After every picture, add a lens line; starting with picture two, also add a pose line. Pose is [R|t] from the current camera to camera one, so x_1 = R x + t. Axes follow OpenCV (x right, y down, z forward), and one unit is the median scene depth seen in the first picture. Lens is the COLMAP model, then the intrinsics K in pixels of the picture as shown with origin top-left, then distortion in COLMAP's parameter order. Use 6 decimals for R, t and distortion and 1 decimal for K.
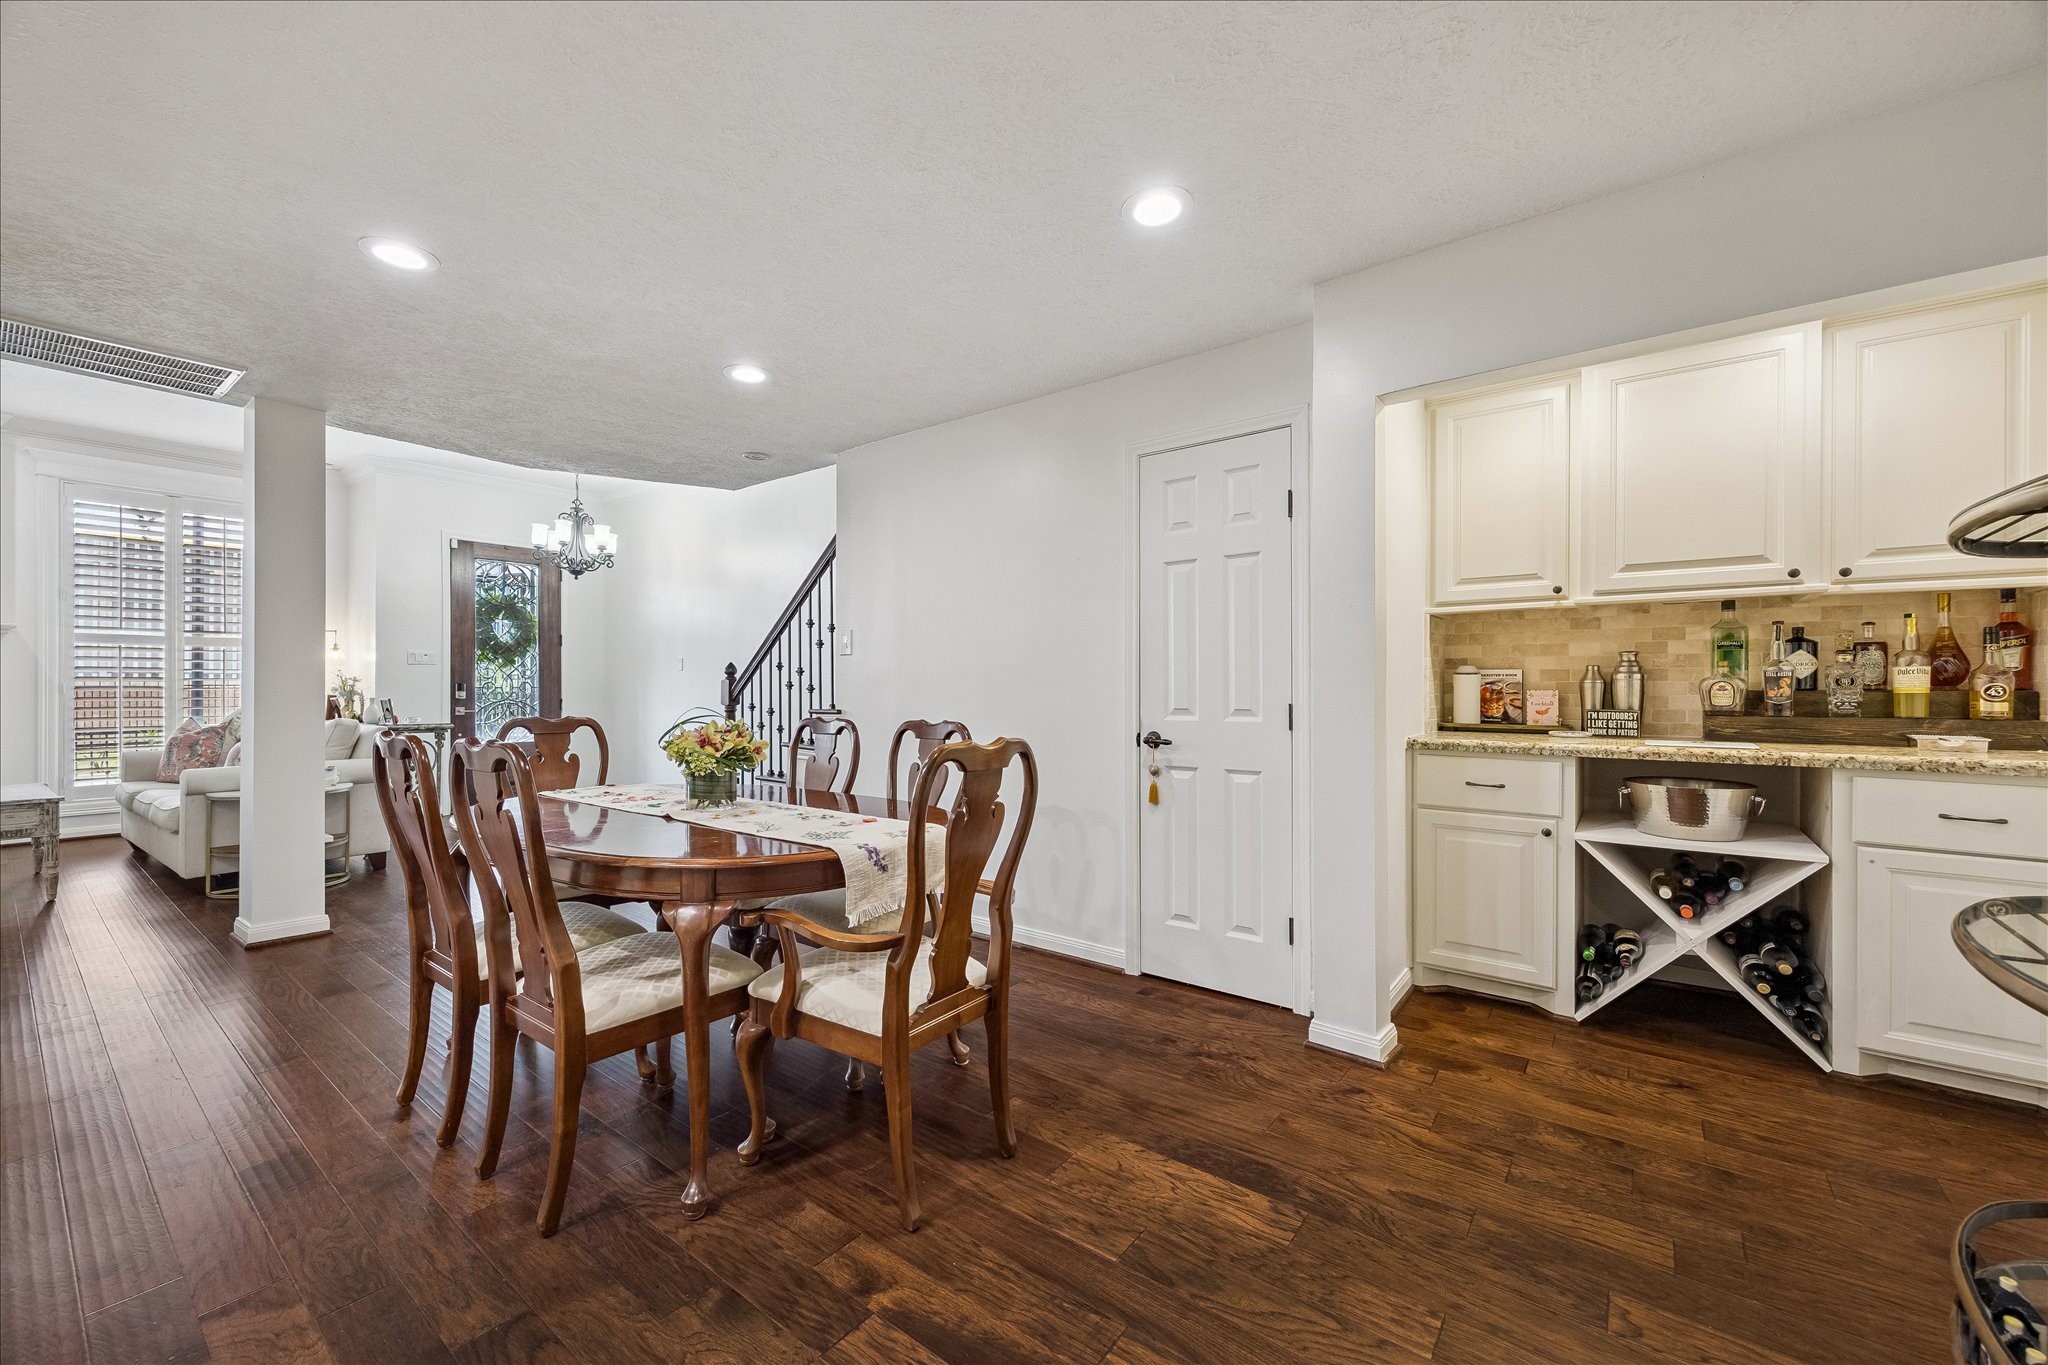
lens RADIAL K [[806.8, 0, 1029.2], [0, 806.8, 713.8], [0, 0, 1]] dist [-0.002106, -0.000135]
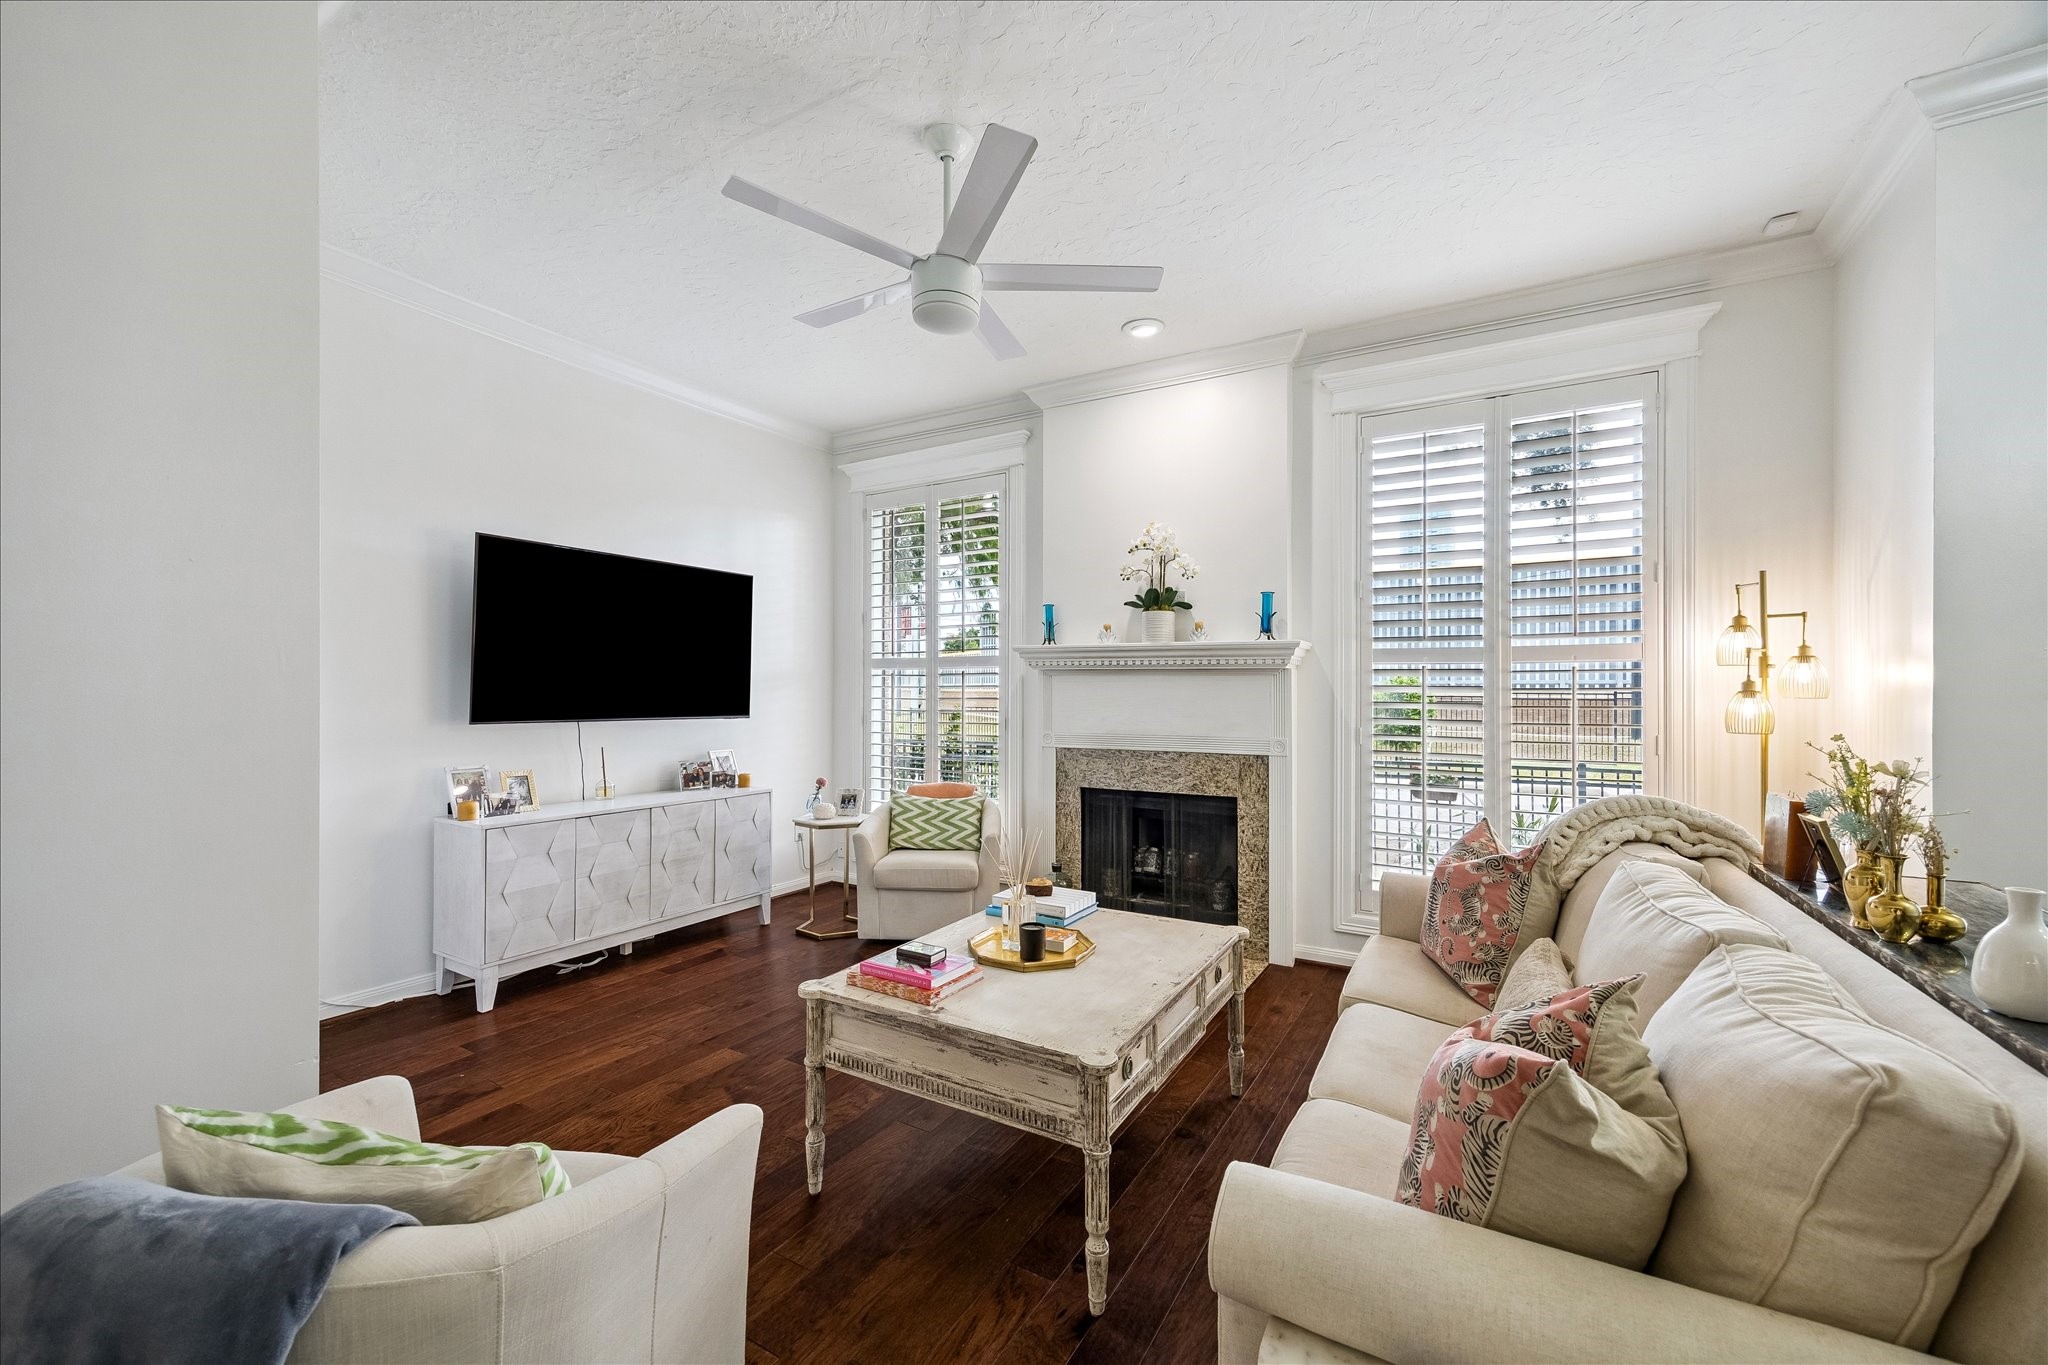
lens RADIAL K [[806.8, 0, 1029.2], [0, 806.8, 713.8], [0, 0, 1]] dist [-0.002106, -0.000135]
pose [[0.144593, 0.029924, -0.989039, -0.509889], [-0.033237, 0.999125, 0.025370, -0.050489], [0.988933, 0.029204, 0.145461, 0.554036]]
